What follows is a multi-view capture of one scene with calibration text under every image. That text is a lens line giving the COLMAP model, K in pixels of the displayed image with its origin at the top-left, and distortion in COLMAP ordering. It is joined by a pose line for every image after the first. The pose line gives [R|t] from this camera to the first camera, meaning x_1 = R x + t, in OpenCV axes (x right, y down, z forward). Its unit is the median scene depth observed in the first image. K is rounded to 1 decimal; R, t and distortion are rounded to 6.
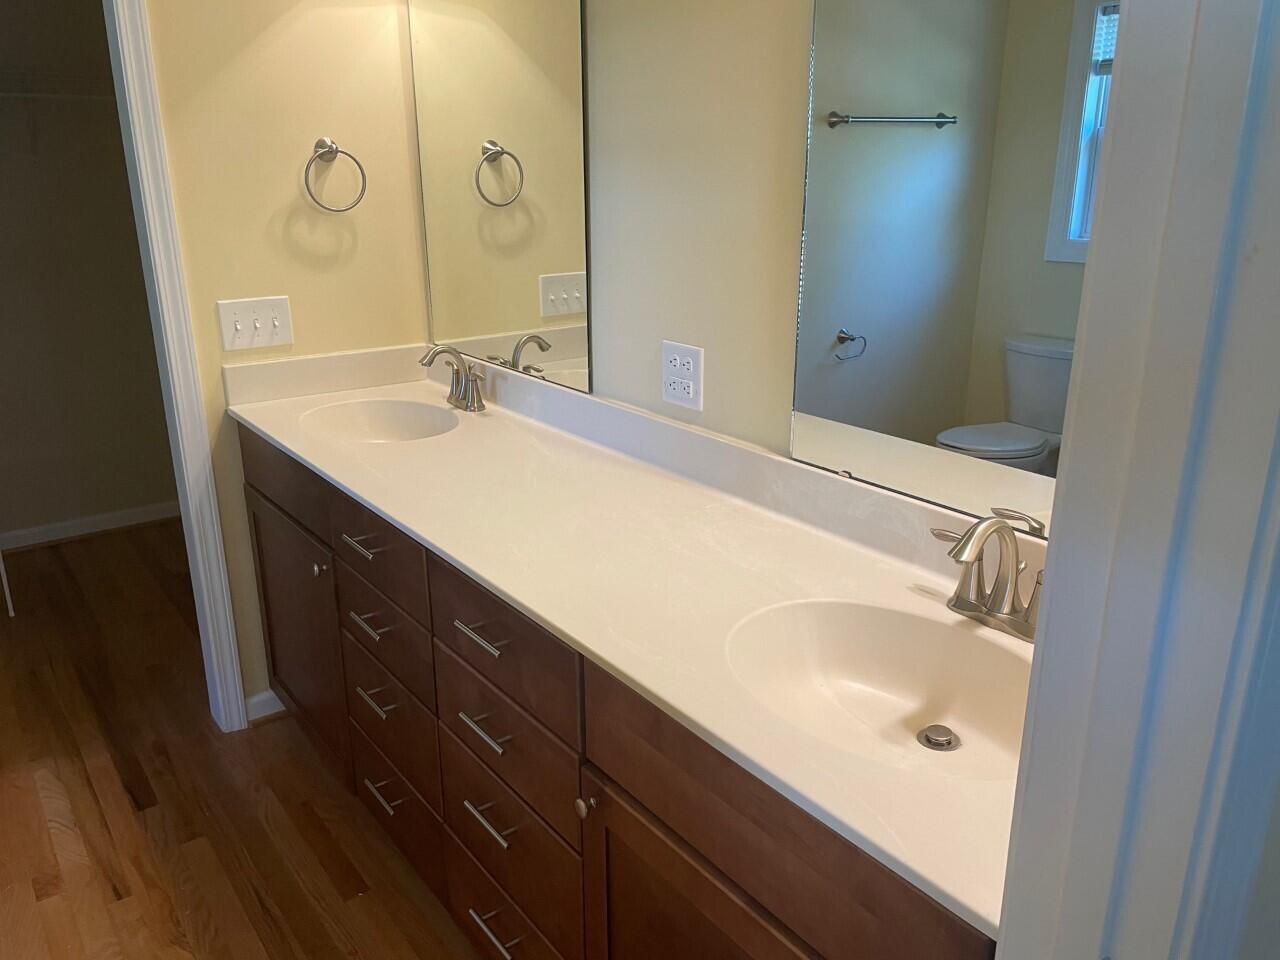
lens RADIAL K [[1038.0, 0, 639.5], [0, 1038.0, 434.4], [0, 0, 1]] dist [0.000515, -0.000112]
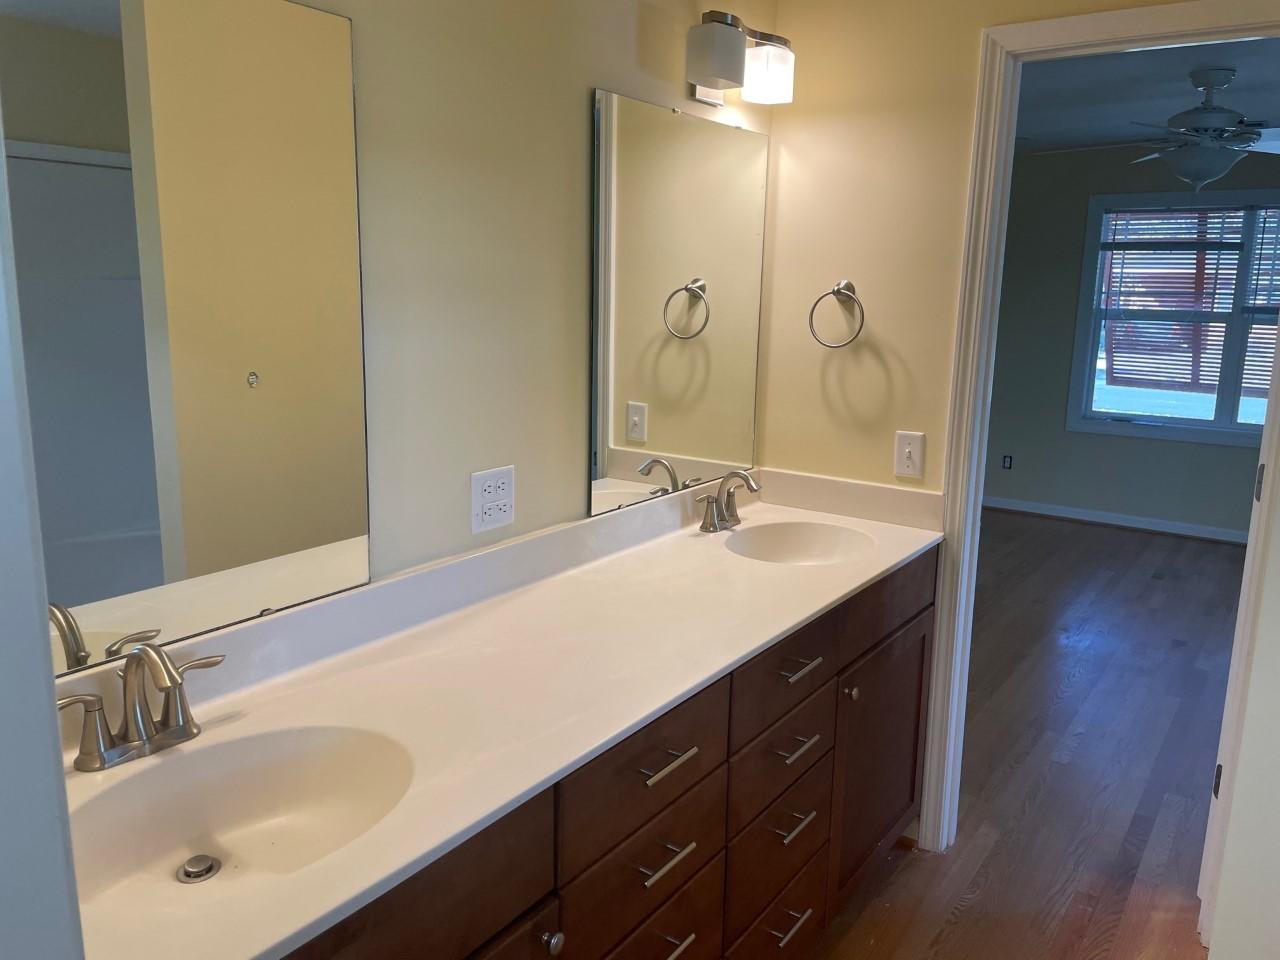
lens RADIAL K [[953.7, 0, 637.0], [0, 953.7, 464.9], [0, 0, 1]] dist [0.078305, -0.102135]
pose [[-0.316027, -0.185189, 0.930501, -0.870331], [0.222010, 0.939100, 0.262302, -0.302790], [-0.922409, 0.289475, -0.255667, 1.095849]]
